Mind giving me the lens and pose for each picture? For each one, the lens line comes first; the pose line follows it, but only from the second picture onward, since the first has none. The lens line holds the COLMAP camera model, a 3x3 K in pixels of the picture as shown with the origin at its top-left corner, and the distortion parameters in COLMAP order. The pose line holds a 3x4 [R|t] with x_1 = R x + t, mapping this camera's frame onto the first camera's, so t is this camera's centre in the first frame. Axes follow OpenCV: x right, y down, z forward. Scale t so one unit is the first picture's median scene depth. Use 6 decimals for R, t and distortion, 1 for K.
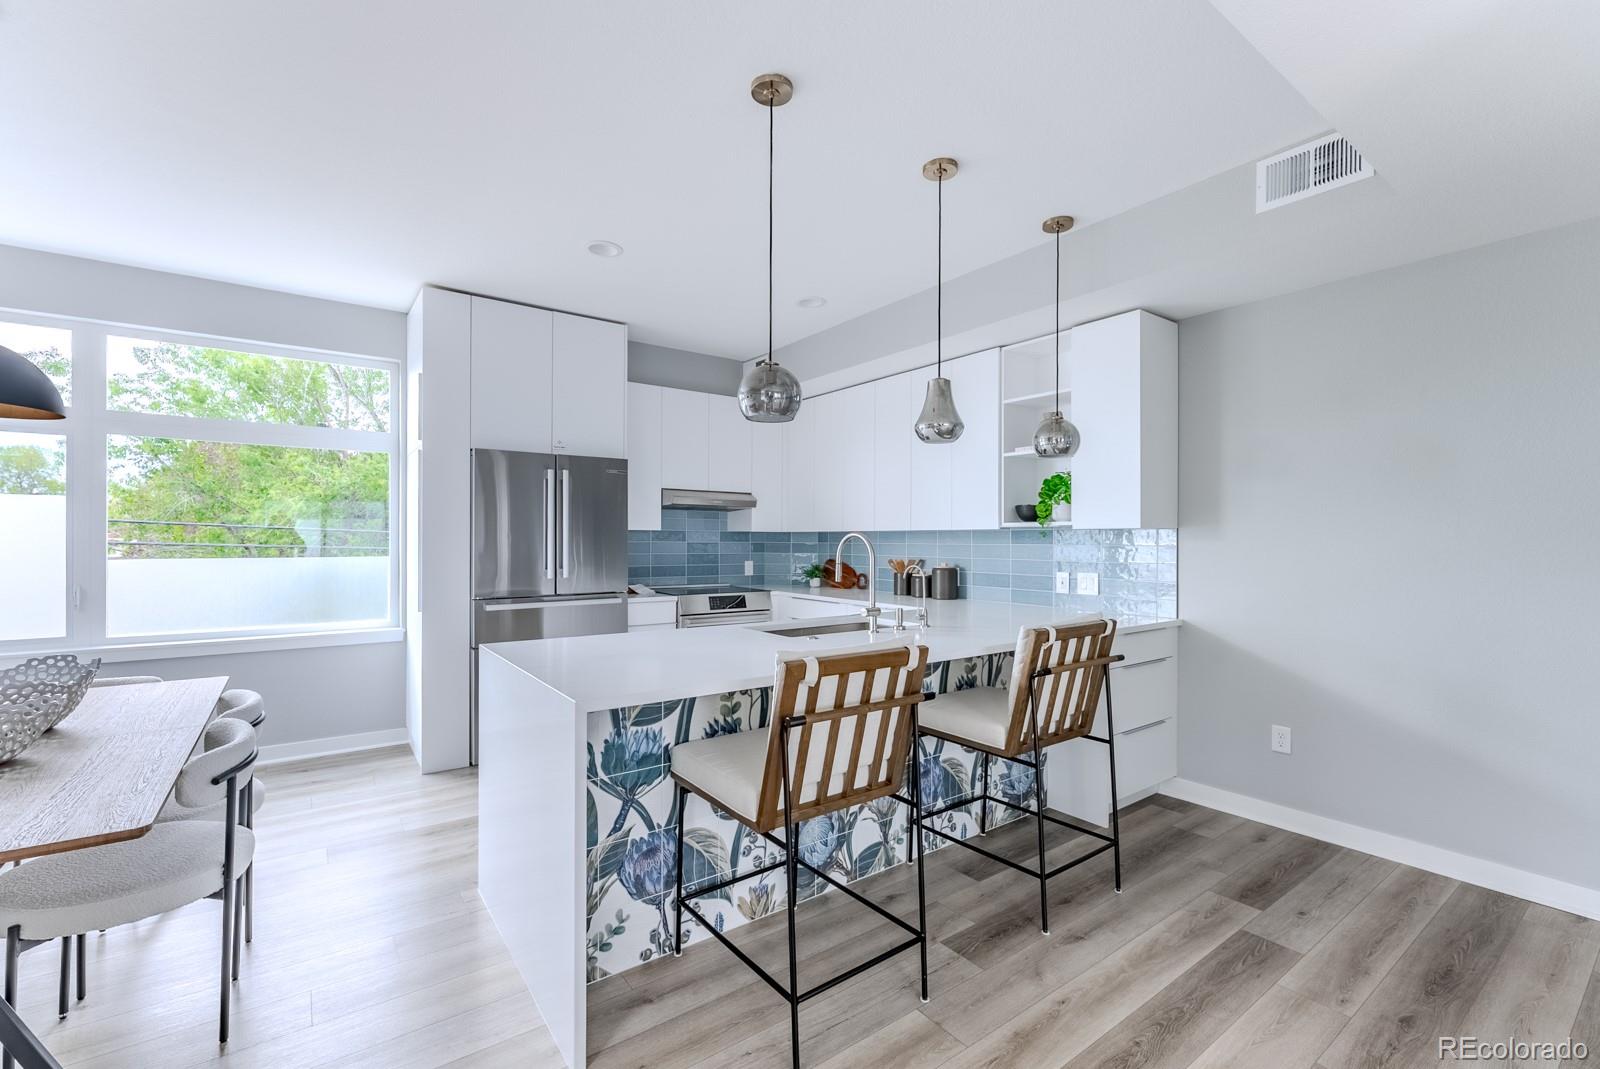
lens RADIAL K [[694.6, 0, 828.7], [0, 694.6, 540.4], [0, 0, 1]] dist [-0.001711, -0.000597]
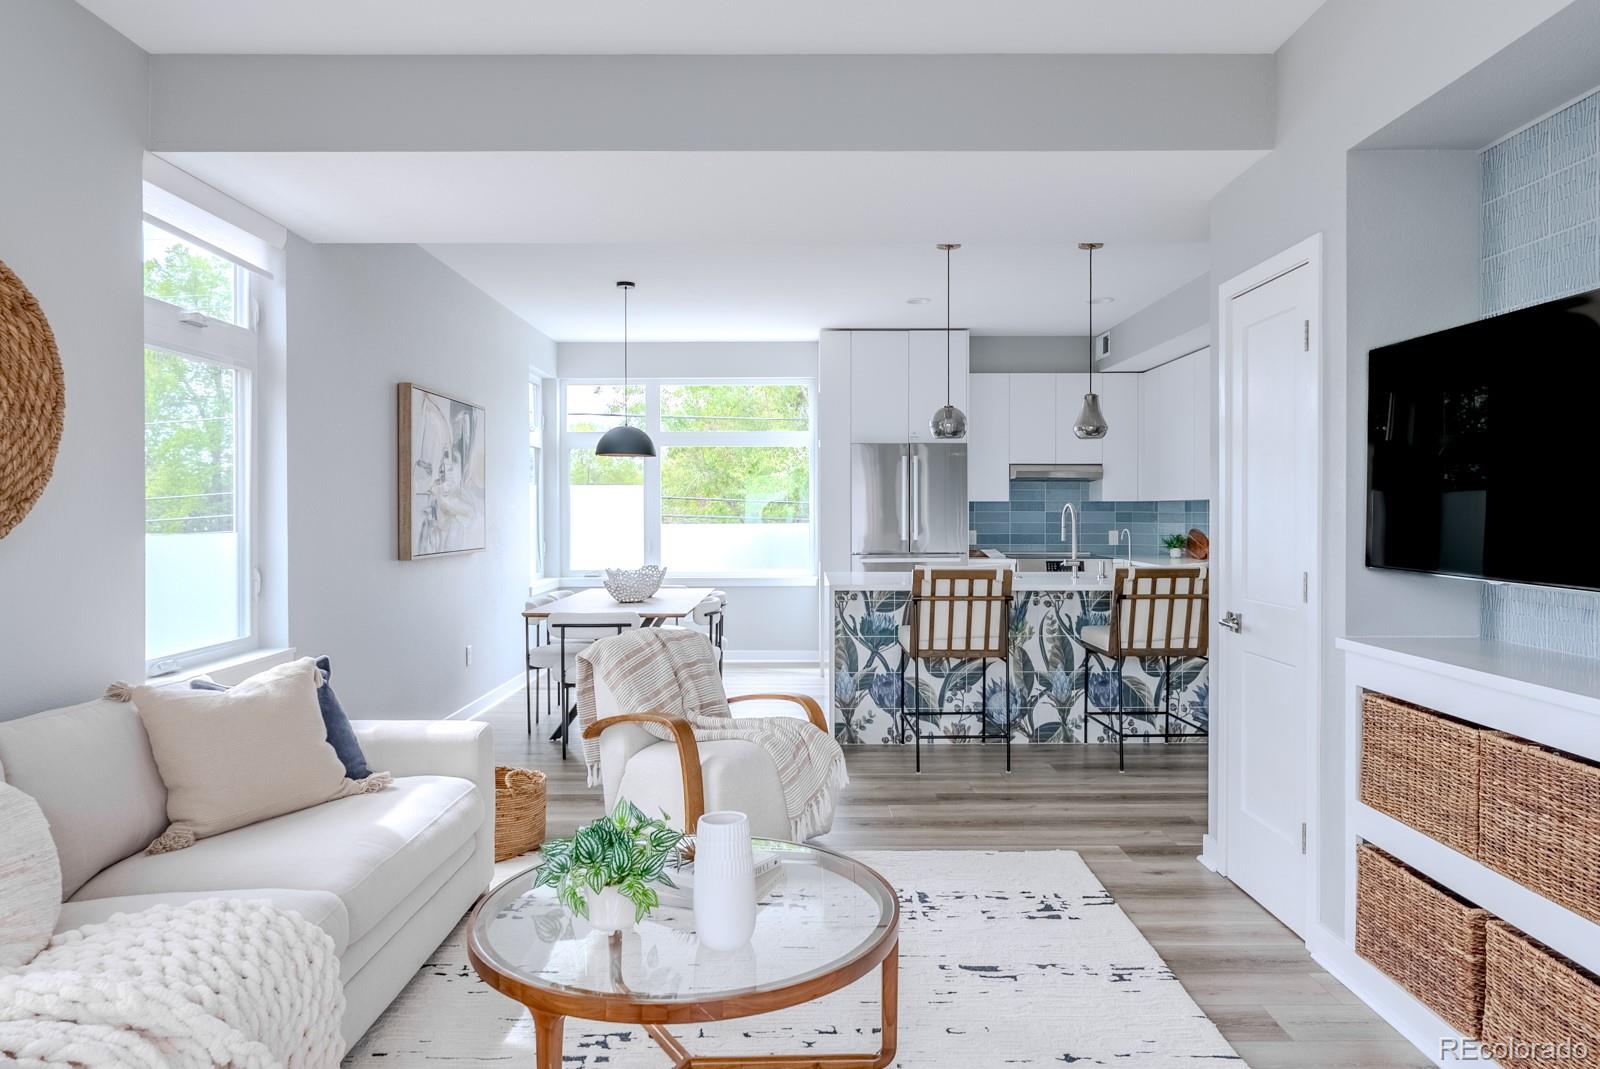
lens RADIAL K [[945.2, 0, 794.8], [0, 945.2, 525.2], [0, 0, 1]] dist [0.002159, -0.000455]
pose [[0.797995, 0.004678, -0.602646, 0.562949], [0.003775, 0.999911, 0.012761, 0.004474], [0.602653, -0.012459, 0.797906, -0.599501]]
